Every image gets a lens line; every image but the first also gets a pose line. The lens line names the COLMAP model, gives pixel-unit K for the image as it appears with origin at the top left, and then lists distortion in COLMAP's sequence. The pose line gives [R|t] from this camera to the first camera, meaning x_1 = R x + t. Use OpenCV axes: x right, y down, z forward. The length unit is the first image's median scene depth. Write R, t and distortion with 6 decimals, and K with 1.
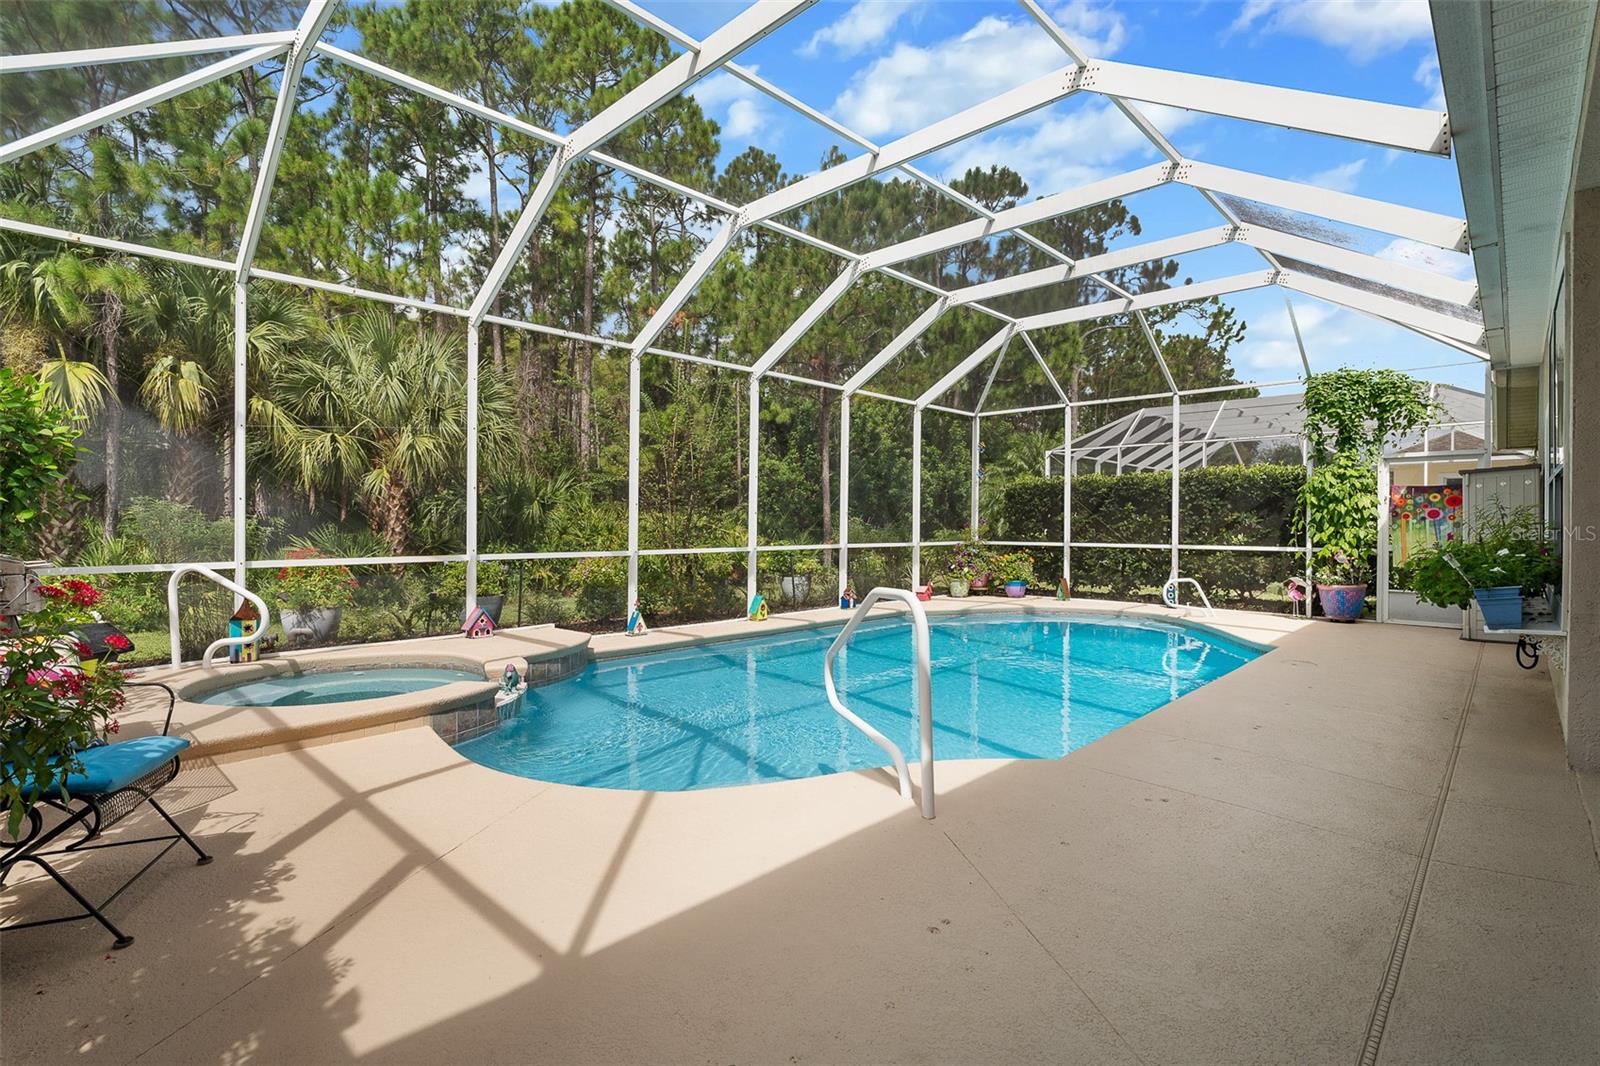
lens RADIAL K [[752.8, 0, 796.4], [0, 752.8, 529.9], [0, 0, 1]] dist [-0.001314, 0.000401]
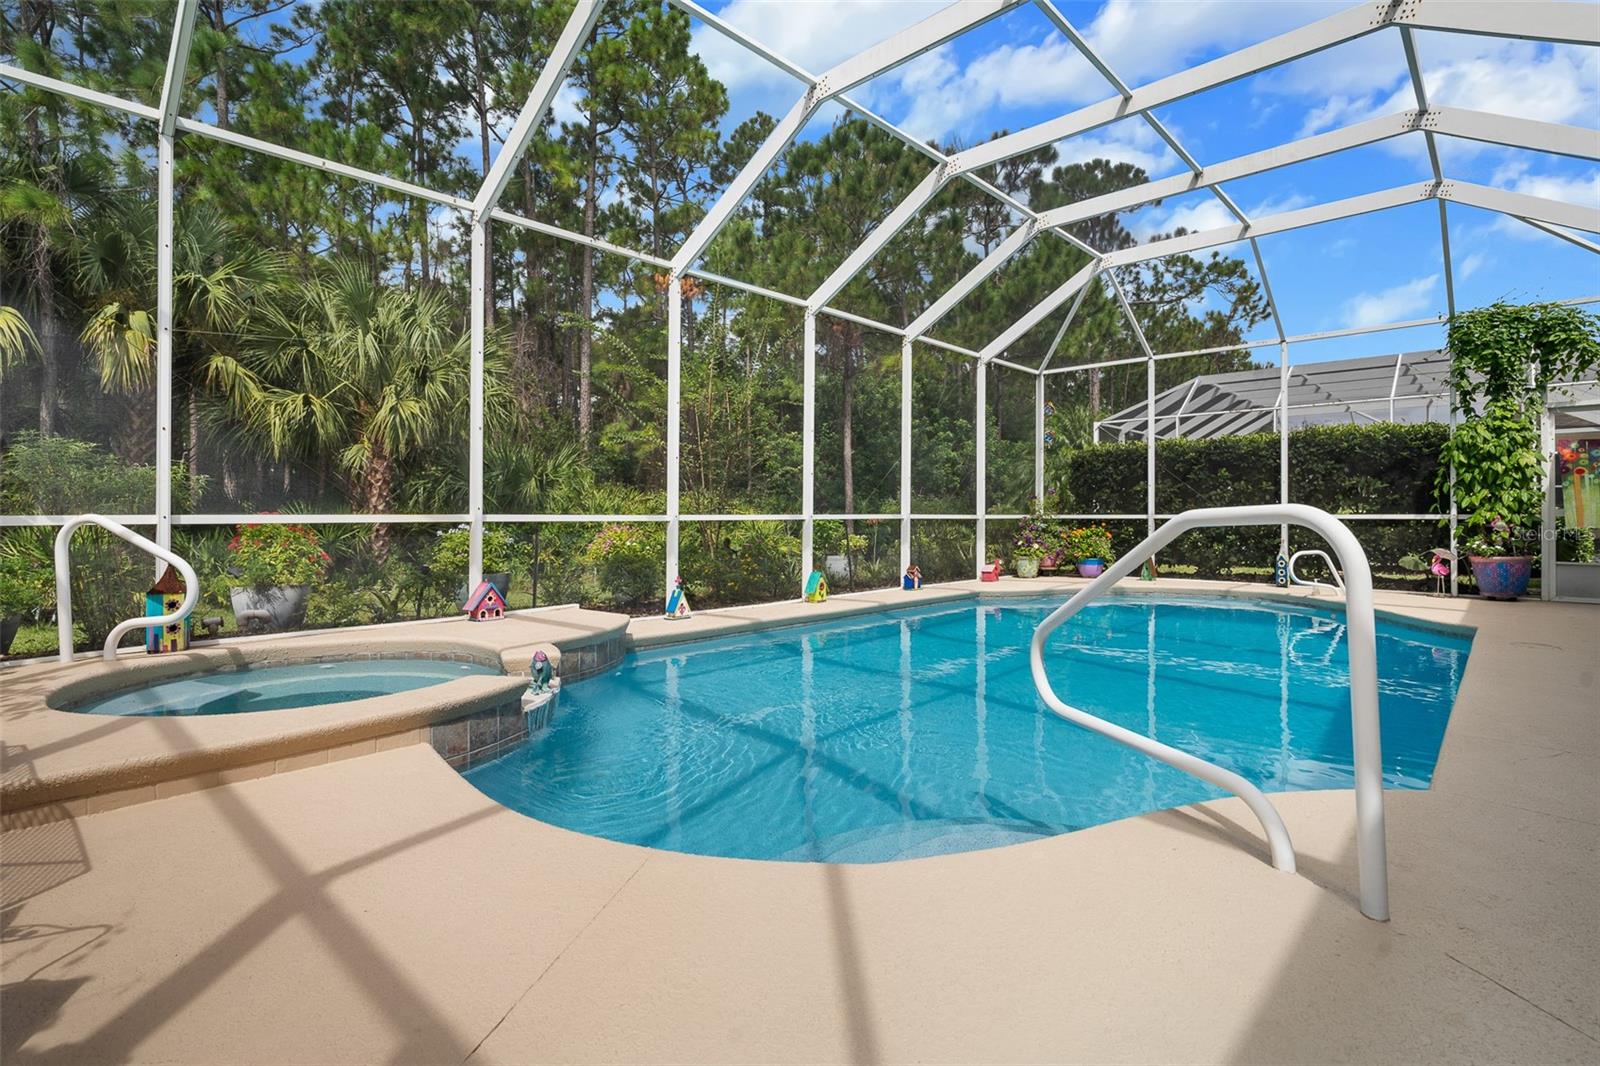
lens RADIAL K [[765.7, 0, 803.8], [0, 765.7, 512.4], [0, 0, 1]] dist [-0.001414, -0.000007]
pose [[0.999833, -0.003170, 0.018025, -0.078832], [0.003402, 0.999912, -0.012852, 0.031335], [-0.017982, 0.012911, 0.999755, 0.148483]]
